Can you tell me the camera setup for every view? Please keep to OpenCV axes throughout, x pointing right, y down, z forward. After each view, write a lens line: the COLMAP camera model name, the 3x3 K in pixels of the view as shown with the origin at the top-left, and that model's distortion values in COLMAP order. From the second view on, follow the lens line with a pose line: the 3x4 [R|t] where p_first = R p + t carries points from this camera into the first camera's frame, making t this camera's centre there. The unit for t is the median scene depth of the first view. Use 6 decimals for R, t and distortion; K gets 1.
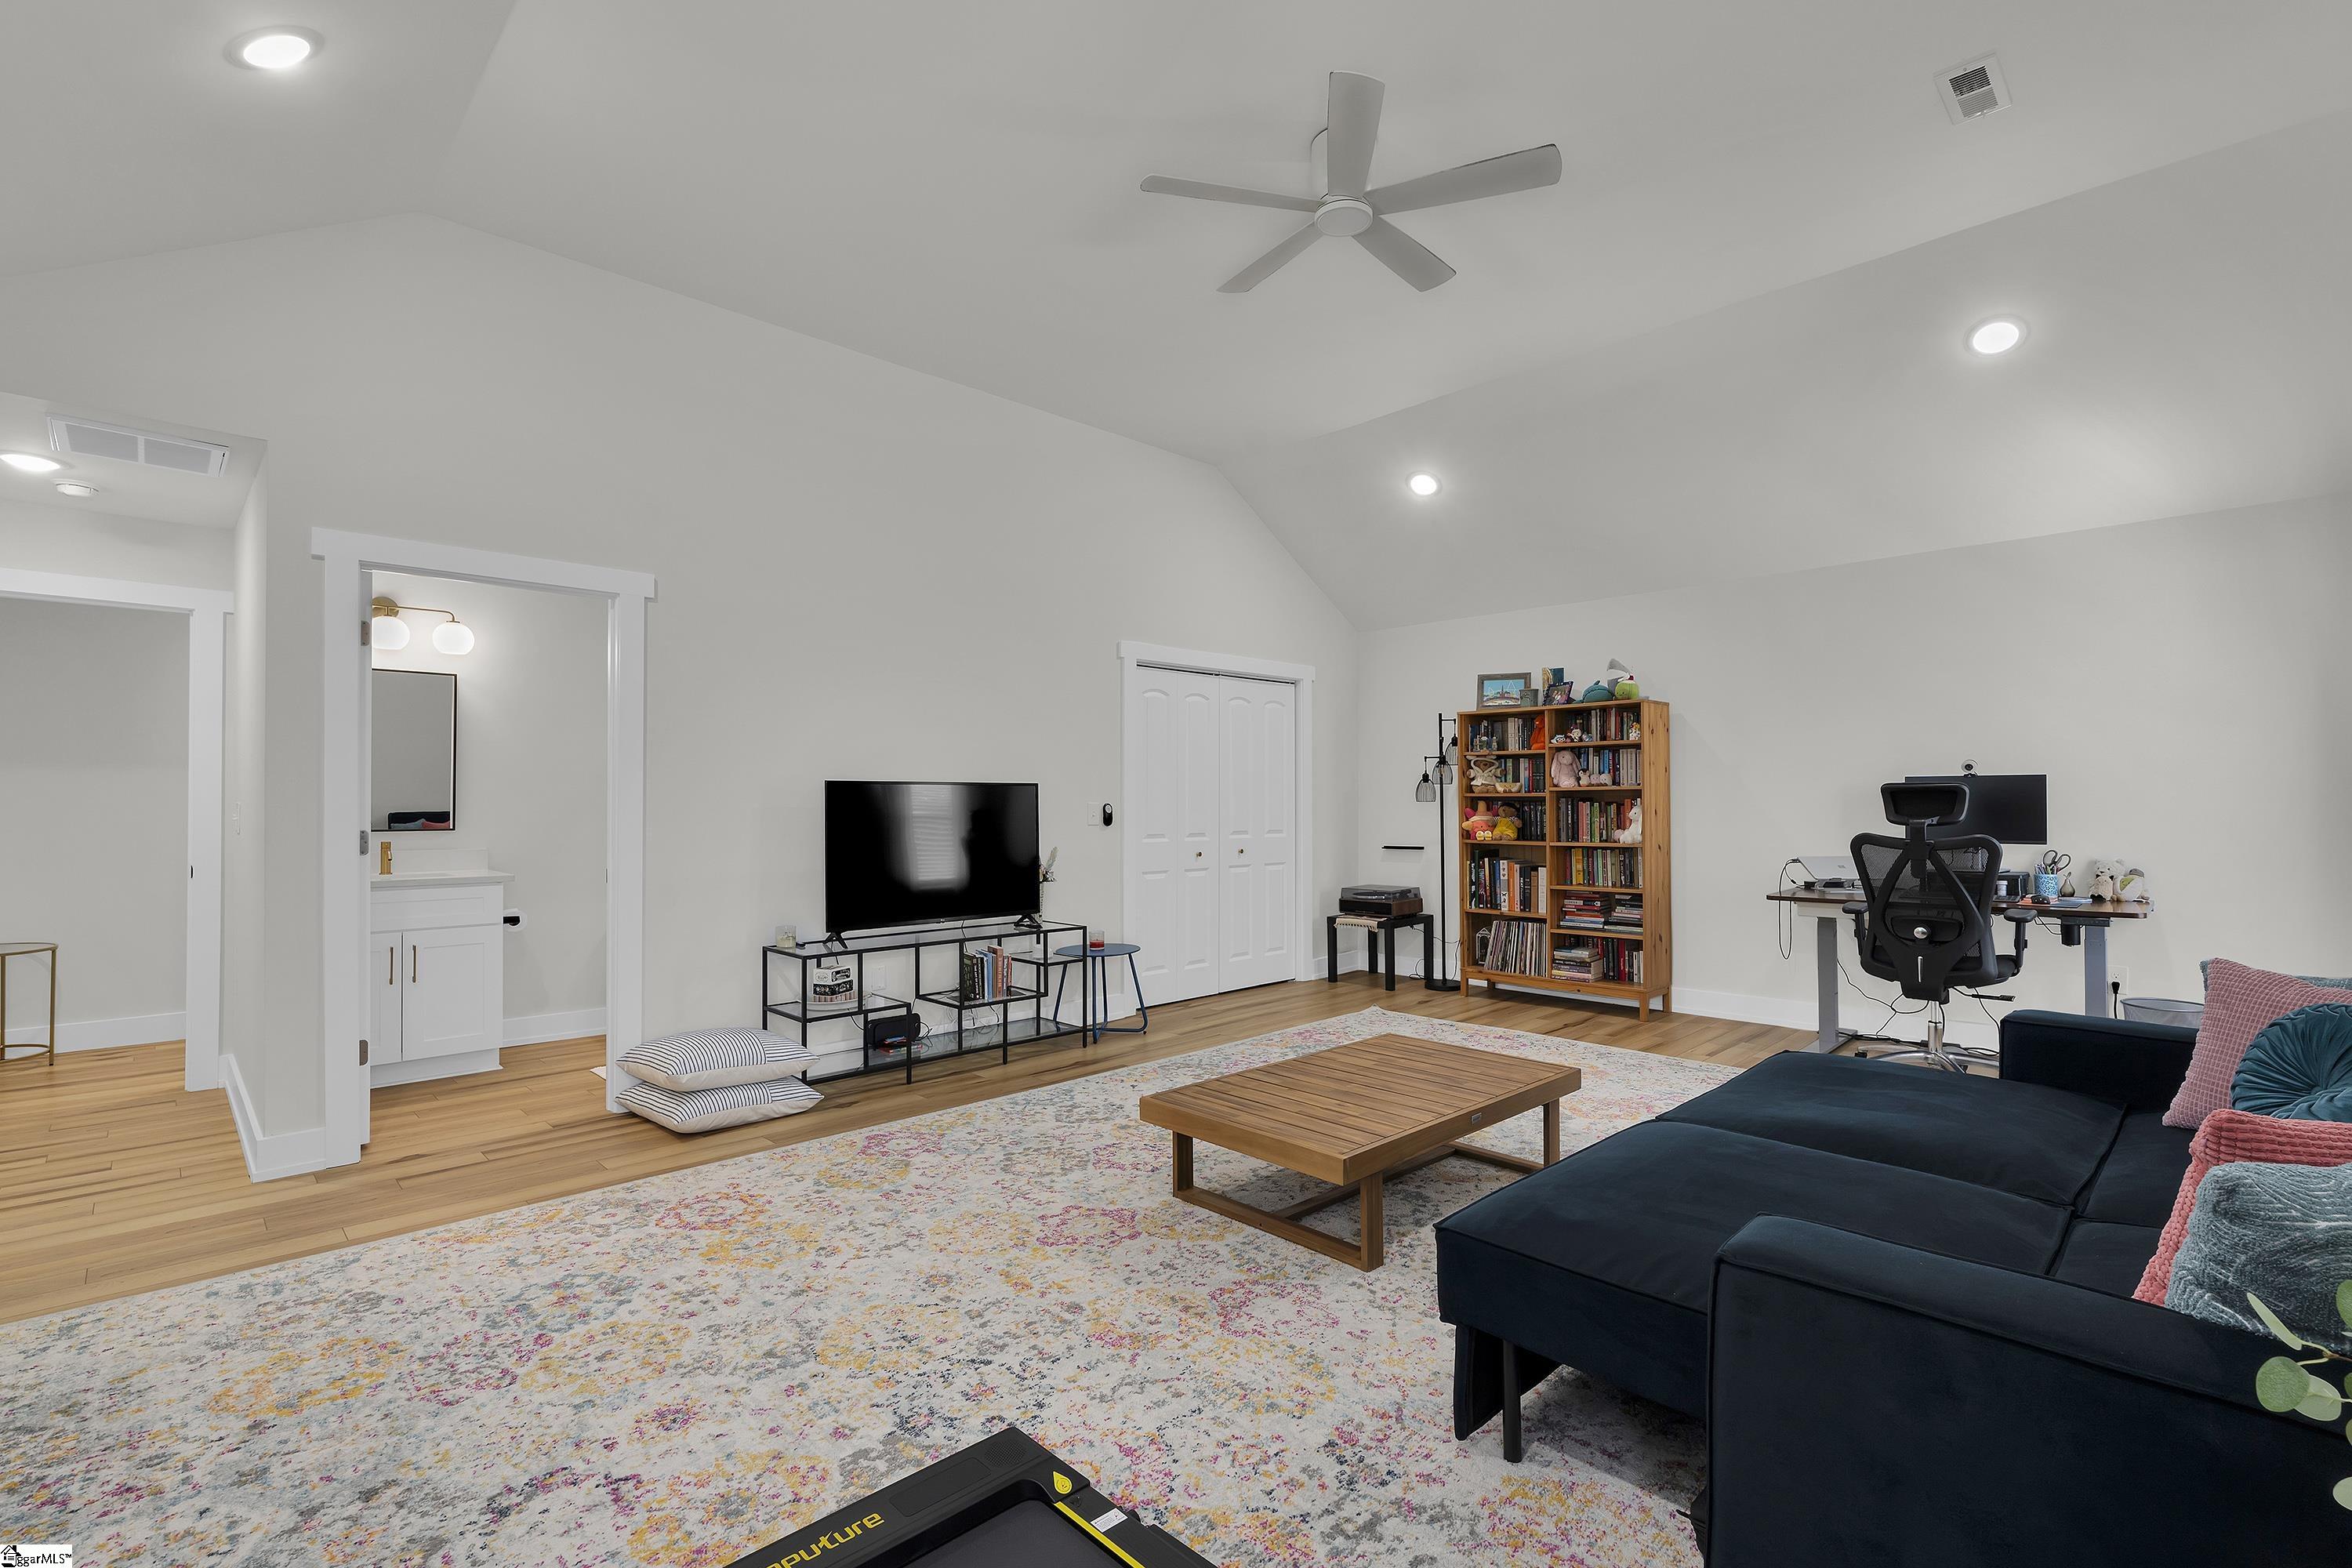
lens RADIAL K [[1042.7, 0, 1174.9], [0, 1042.7, 793.9], [0, 0, 1]] dist [-0.009327, 0.000591]
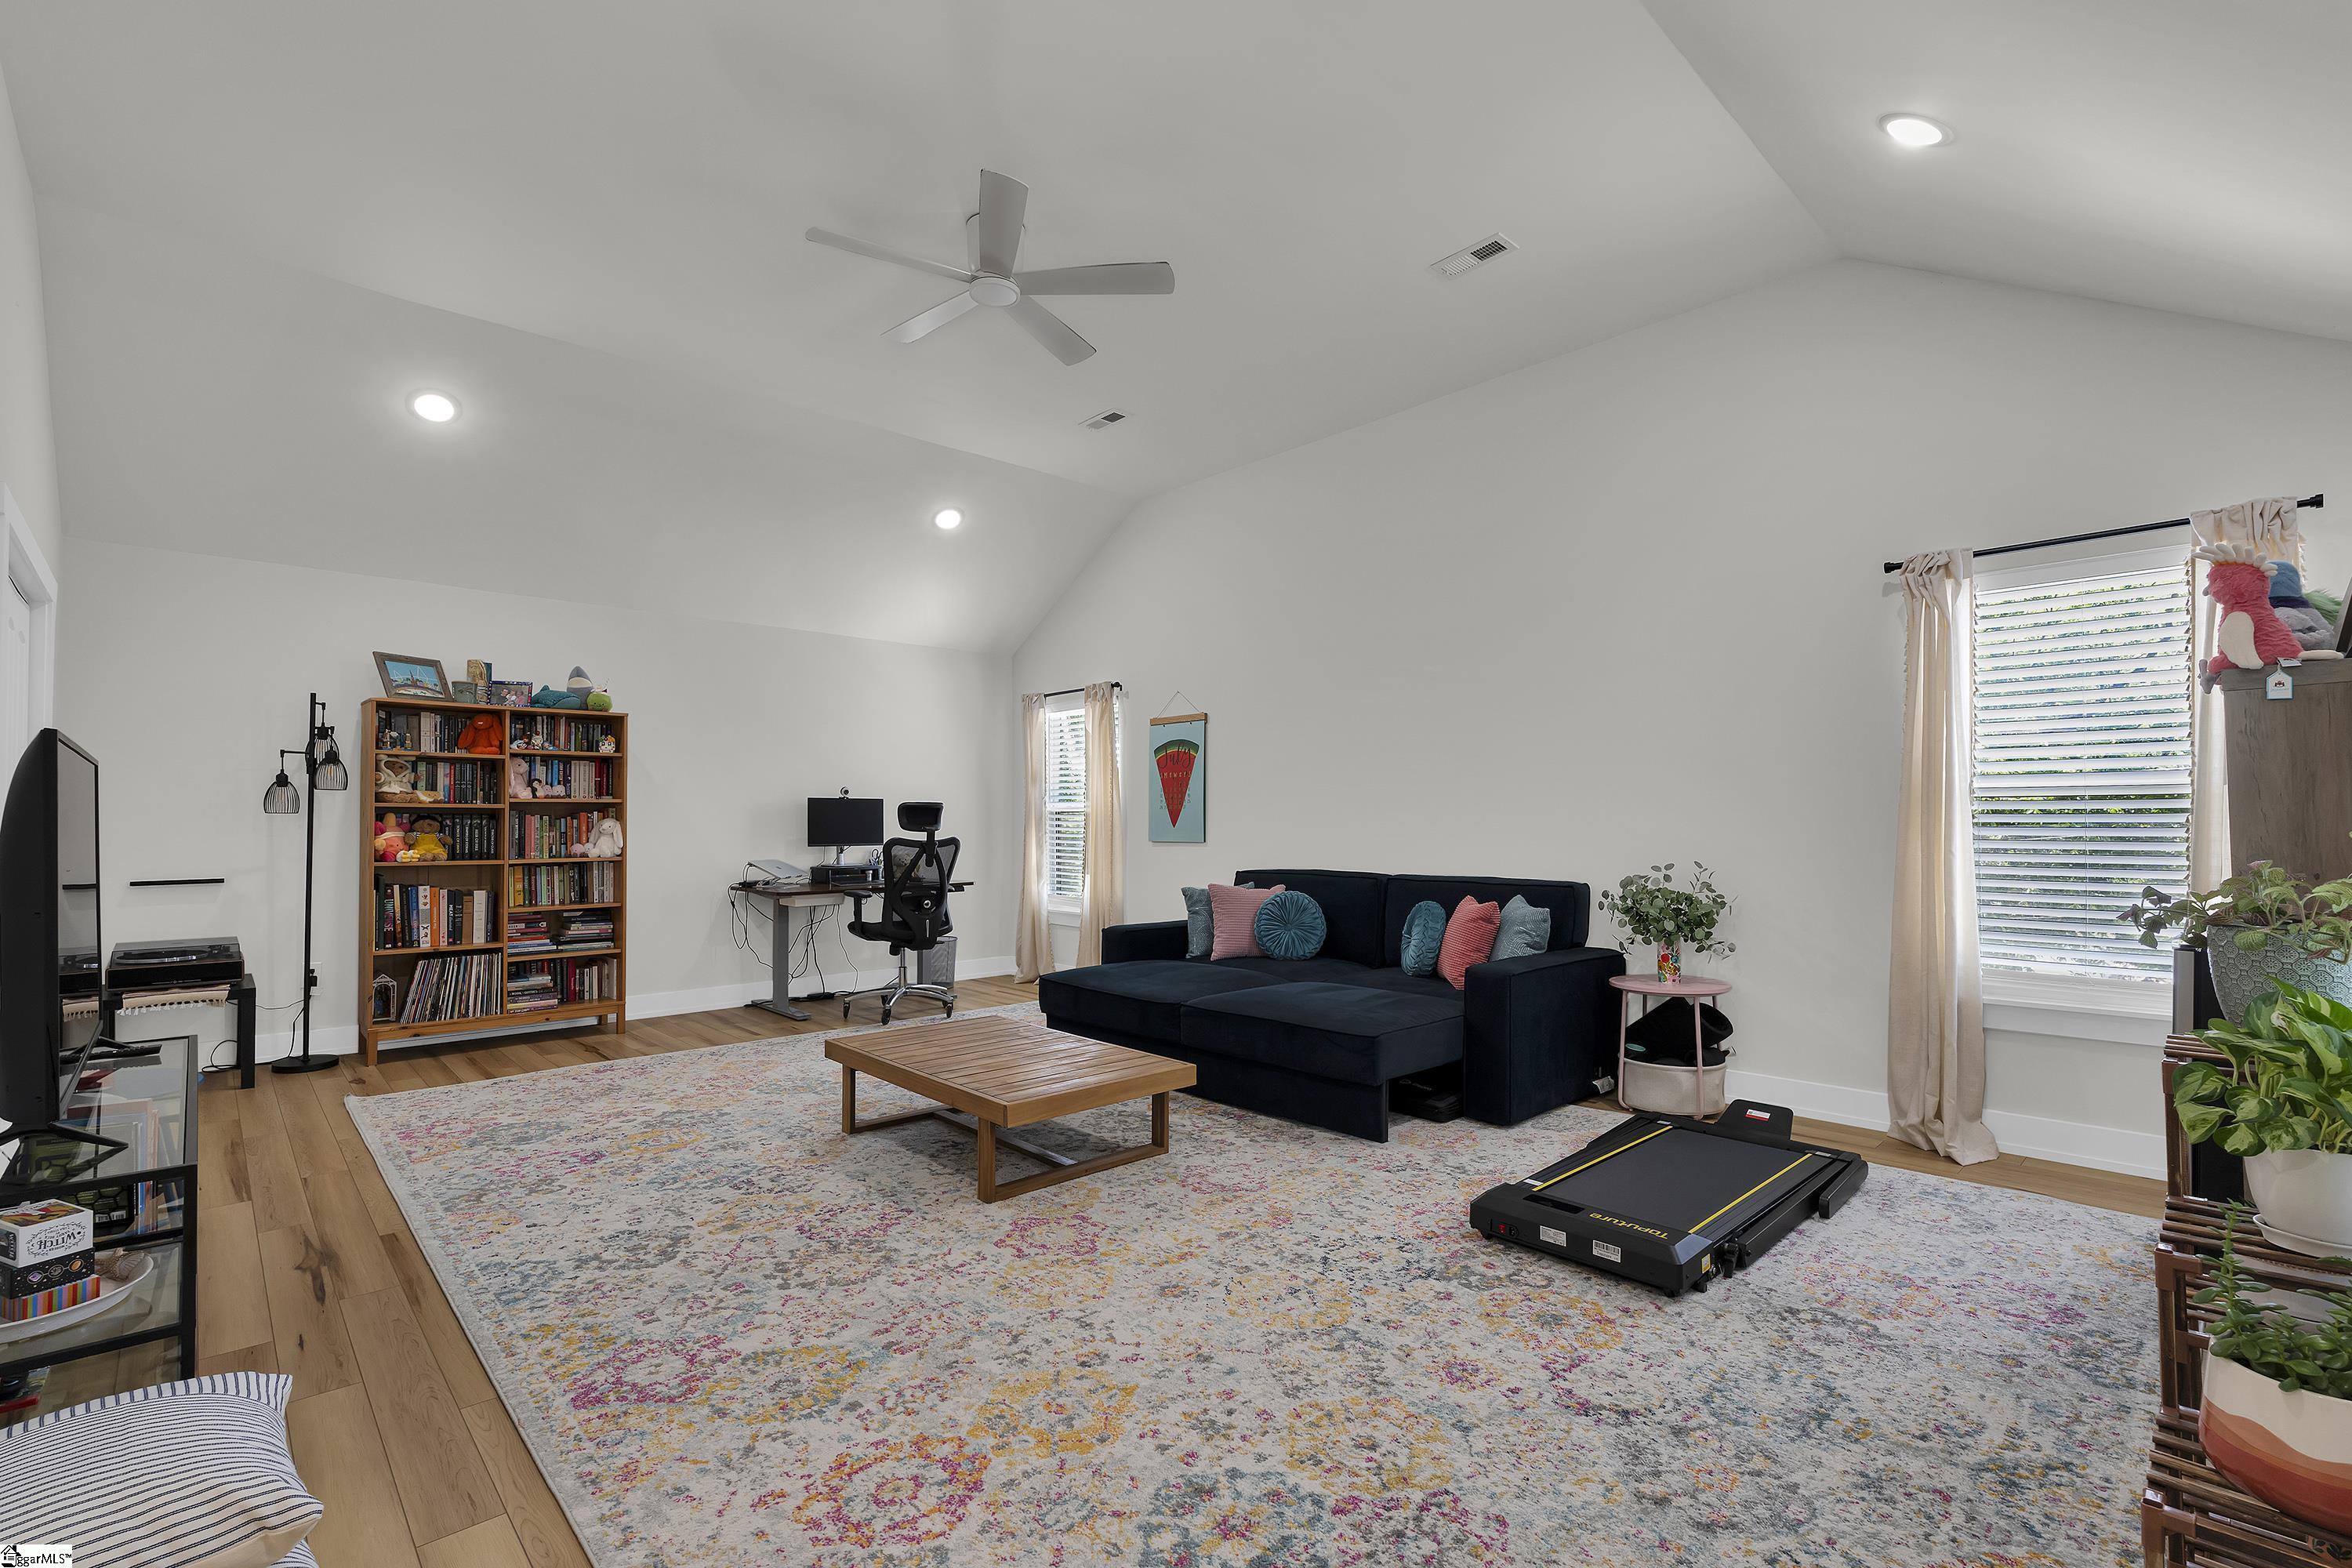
lens RADIAL K [[1042.7, 0, 1174.9], [0, 1042.7, 793.9], [0, 0, 1]] dist [-0.009327, 0.000591]
pose [[0.028067, 0.030665, 0.999136, -0.774605], [-0.005443, 0.999519, -0.030524, 0.021349], [-0.999591, -0.004581, 0.028221, 0.621861]]
